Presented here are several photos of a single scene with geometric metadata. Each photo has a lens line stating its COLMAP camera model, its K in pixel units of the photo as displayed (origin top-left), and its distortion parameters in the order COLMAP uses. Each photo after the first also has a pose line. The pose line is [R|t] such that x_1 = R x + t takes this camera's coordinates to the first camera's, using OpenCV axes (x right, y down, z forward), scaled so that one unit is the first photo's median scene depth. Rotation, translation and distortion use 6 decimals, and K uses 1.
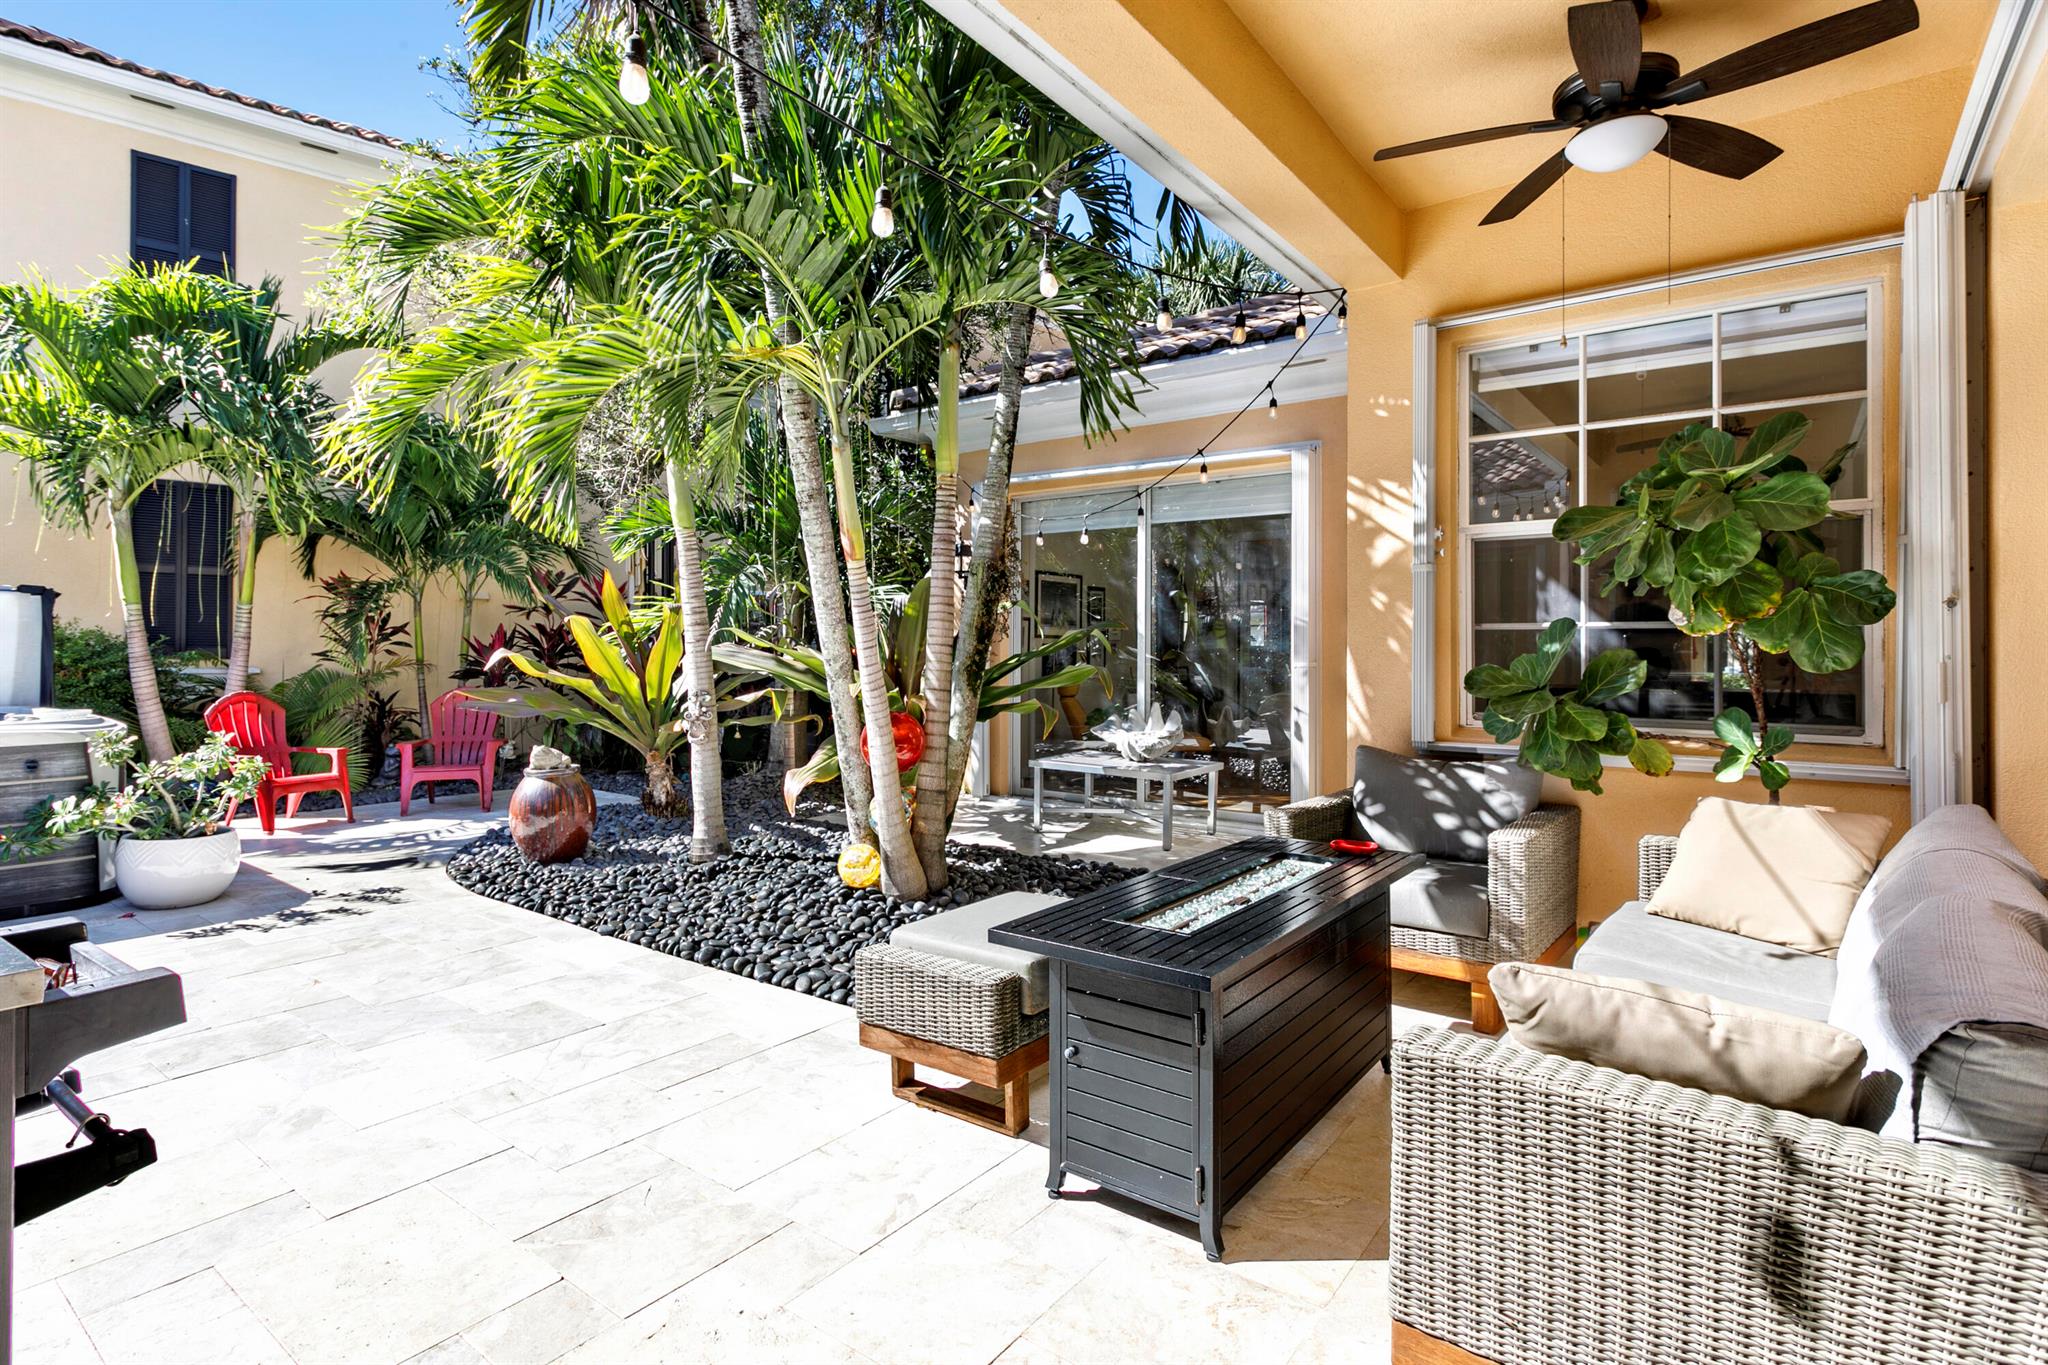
lens RADIAL K [[999.7, 0, 1014.1], [0, 999.7, 638.7], [0, 0, 1]] dist [-0.000475, 0.000608]
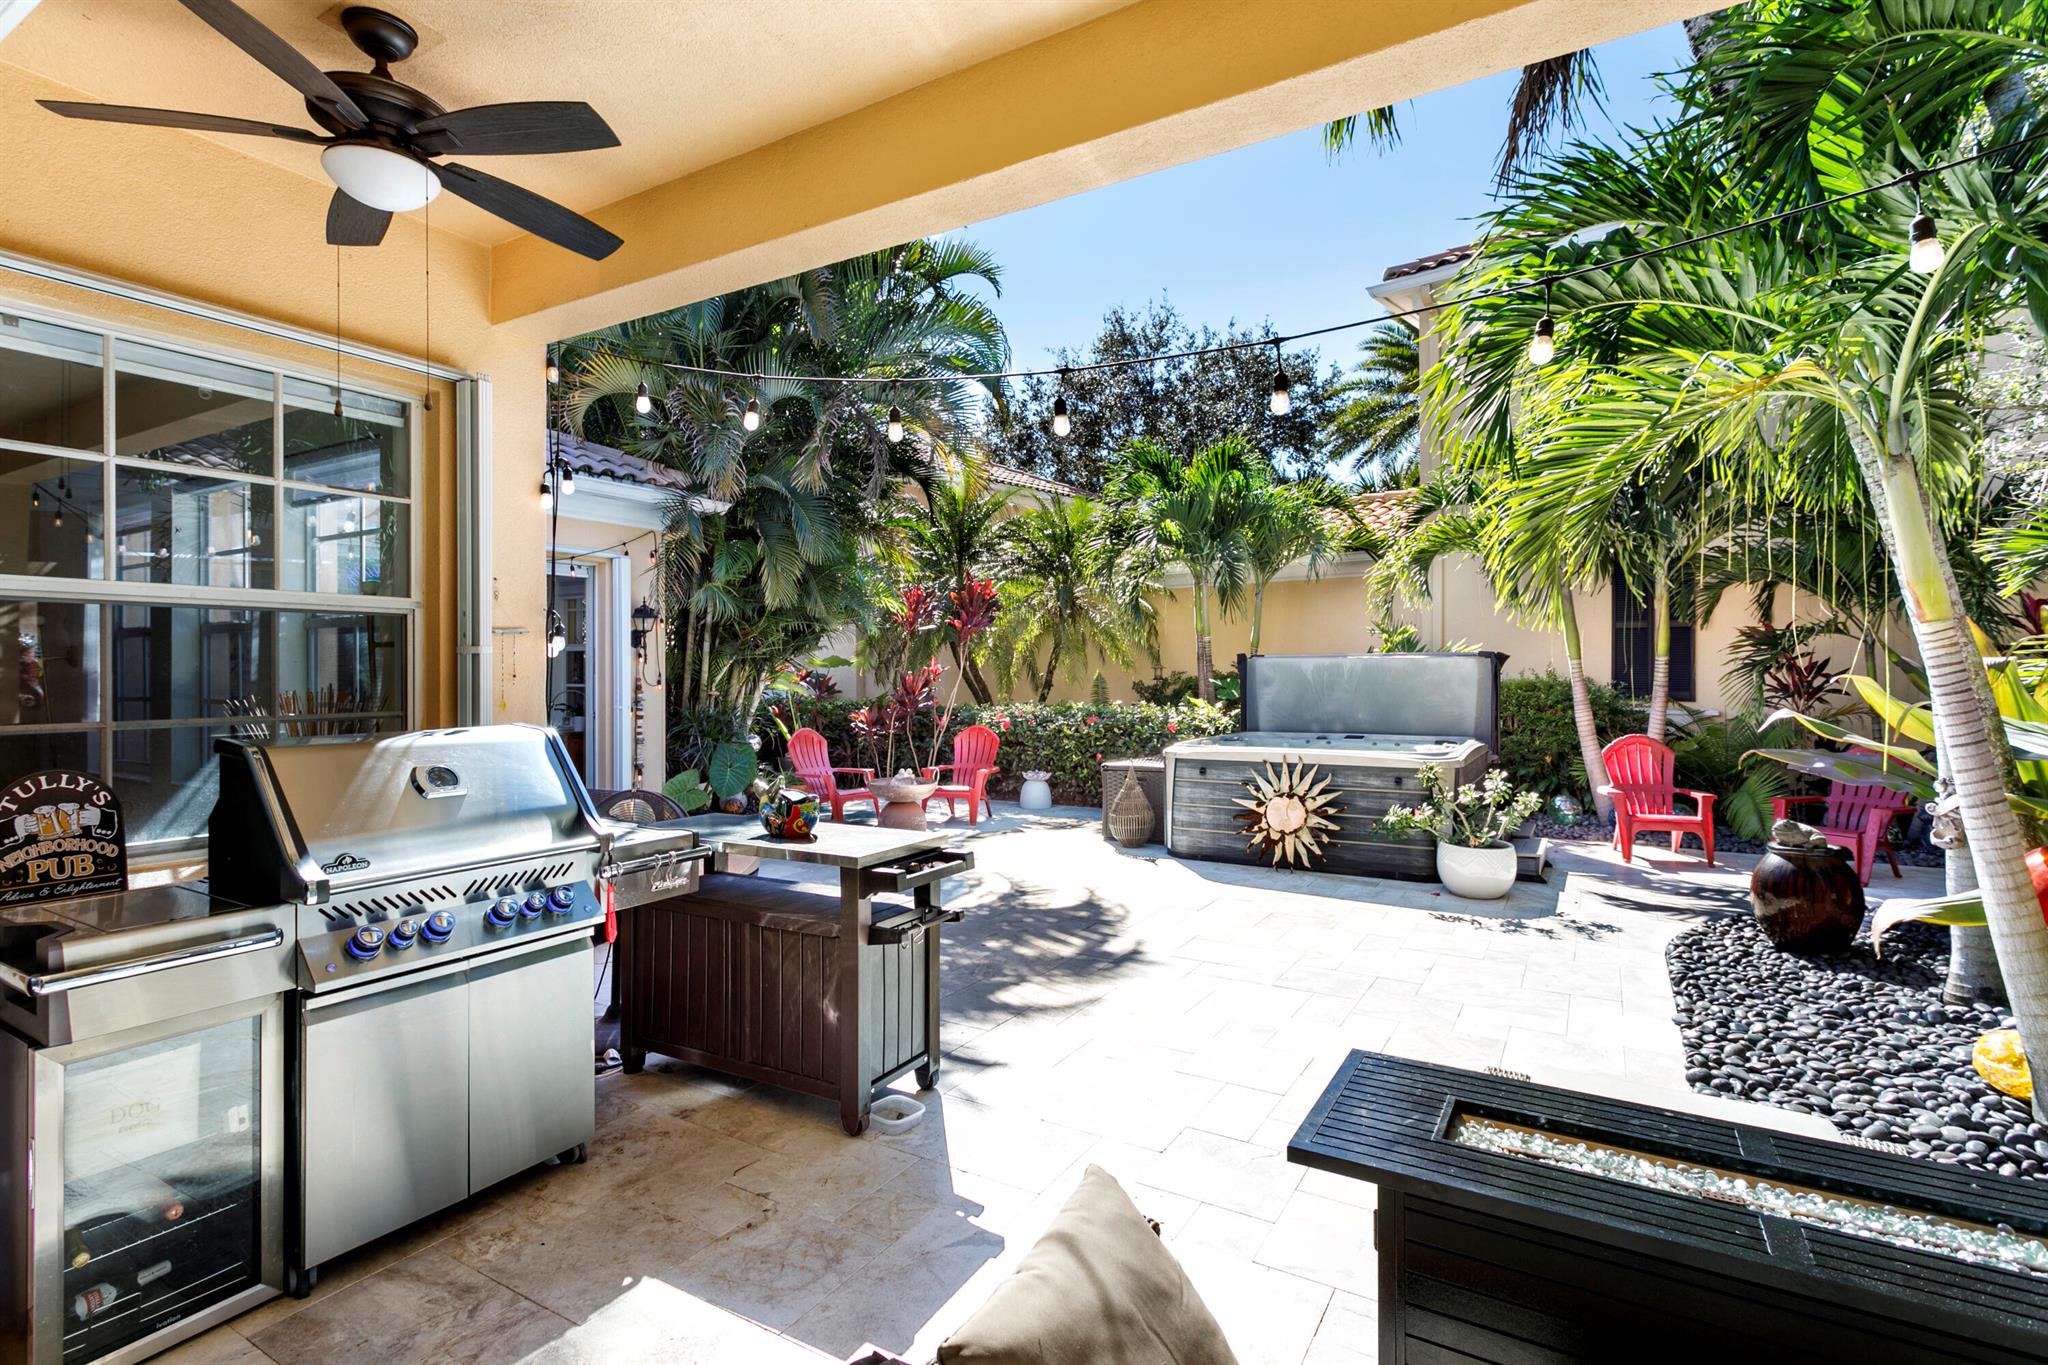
lens RADIAL K [[976.5, 0, 1002.7], [0, 976.5, 682.5], [0, 0, 1]] dist [0.000655, 0.001344]
pose [[0.108645, 0.011256, -0.994017, 0.400344], [0.011527, 0.999854, 0.012582, -0.045076], [0.994014, -0.012825, 0.108499, 0.229069]]
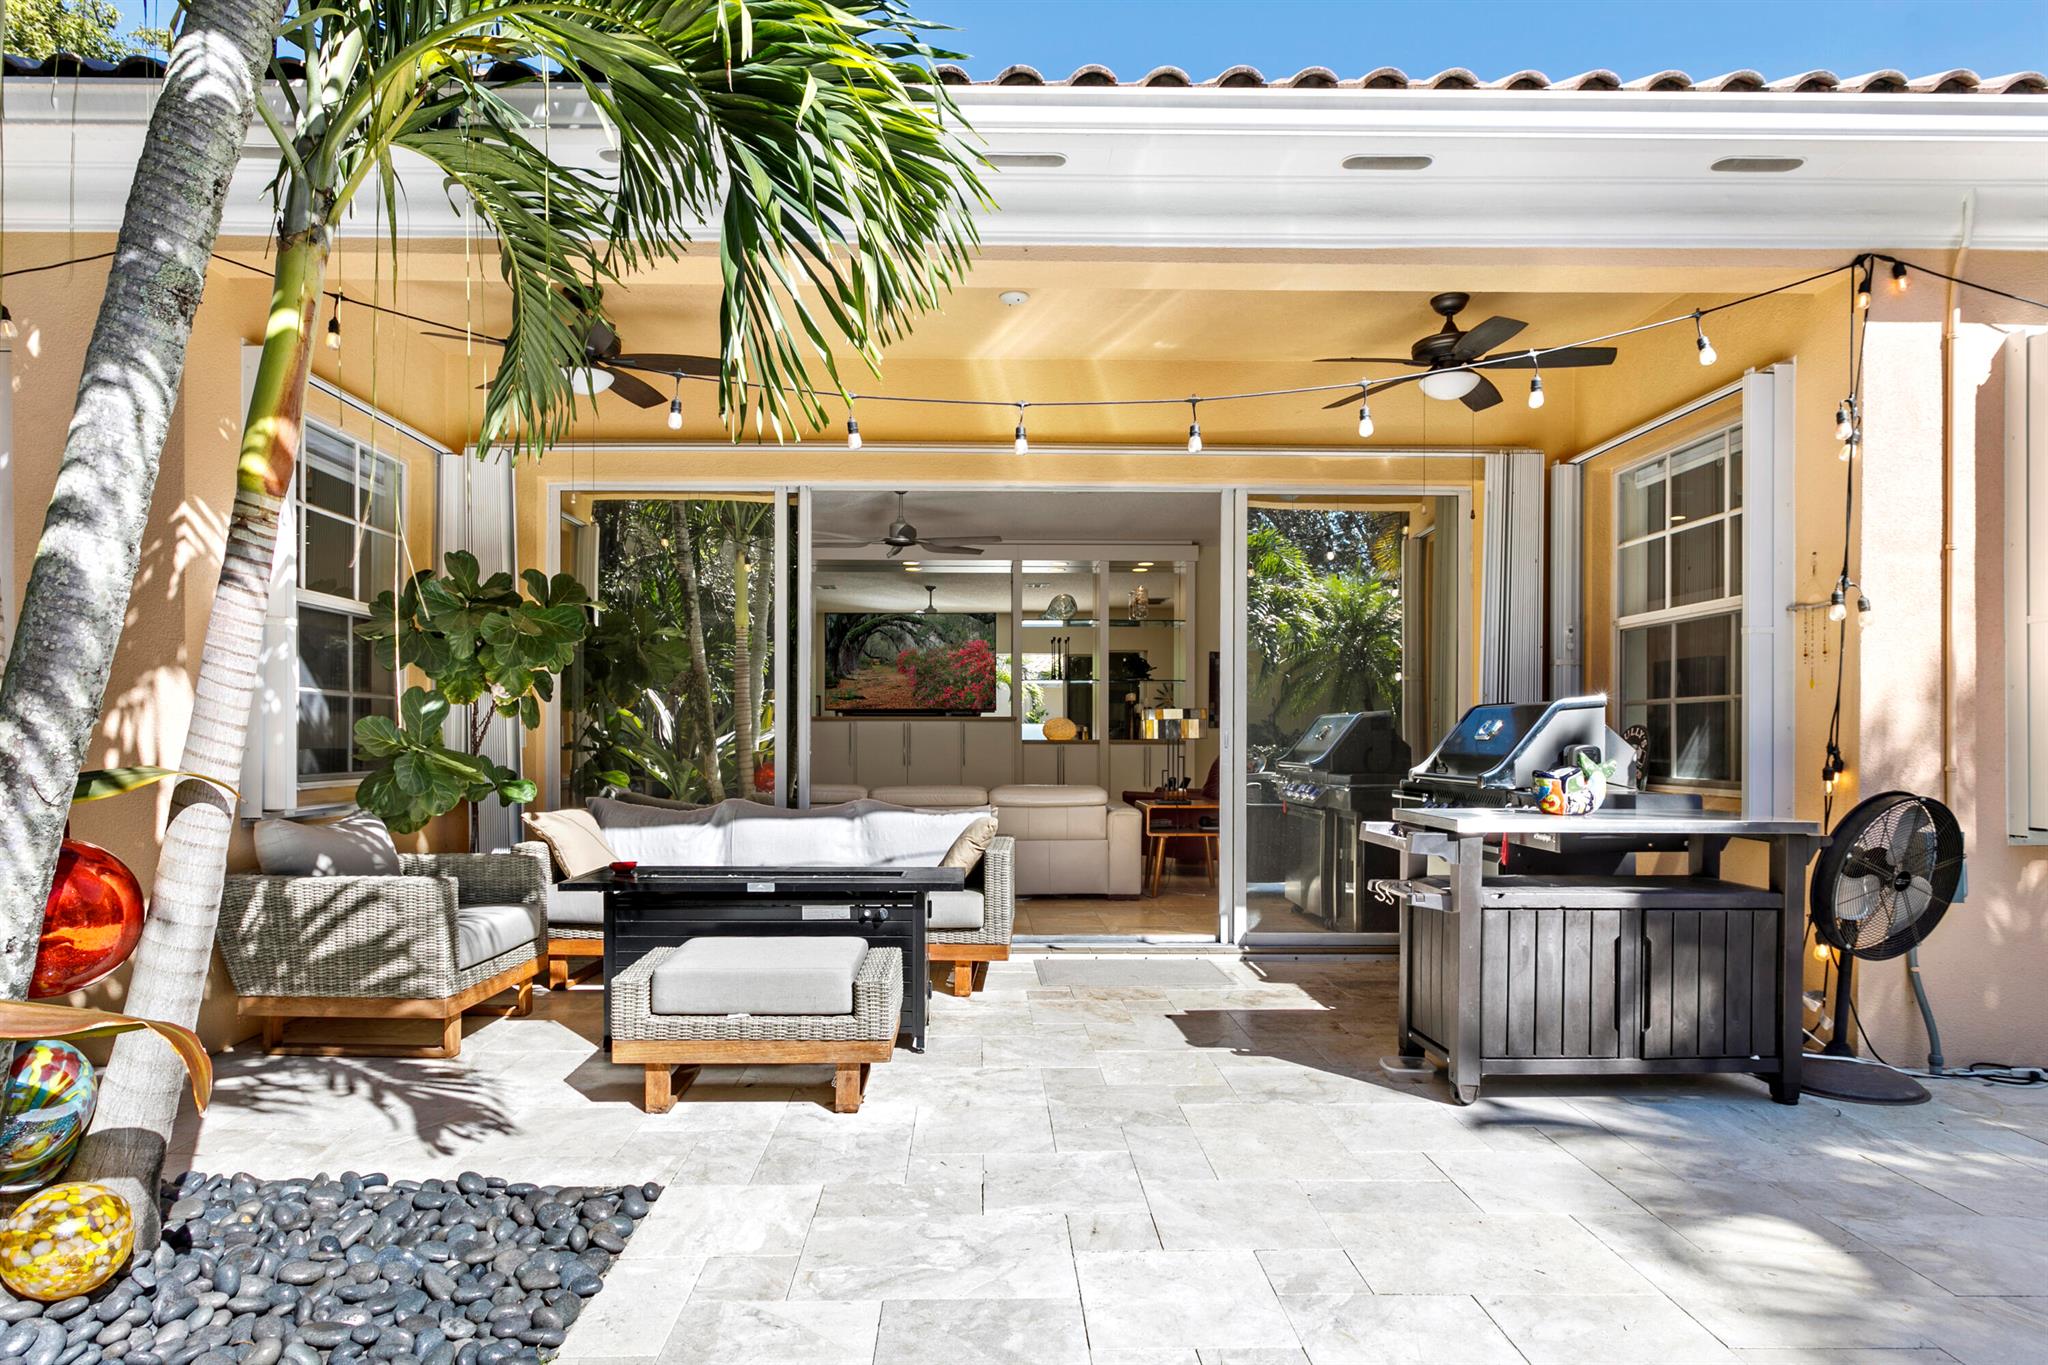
lens RADIAL K [[1202.3, 0, 971.8], [0, 1202.3, 734.2], [0, 0, 1]] dist [-0.002564, -0.001149]
pose [[-0.603142, -0.001343, 0.797633, -0.688800], [-0.012366, 0.999894, -0.007667, 0.028008], [-0.797538, -0.014488, -0.603095, 0.941057]]
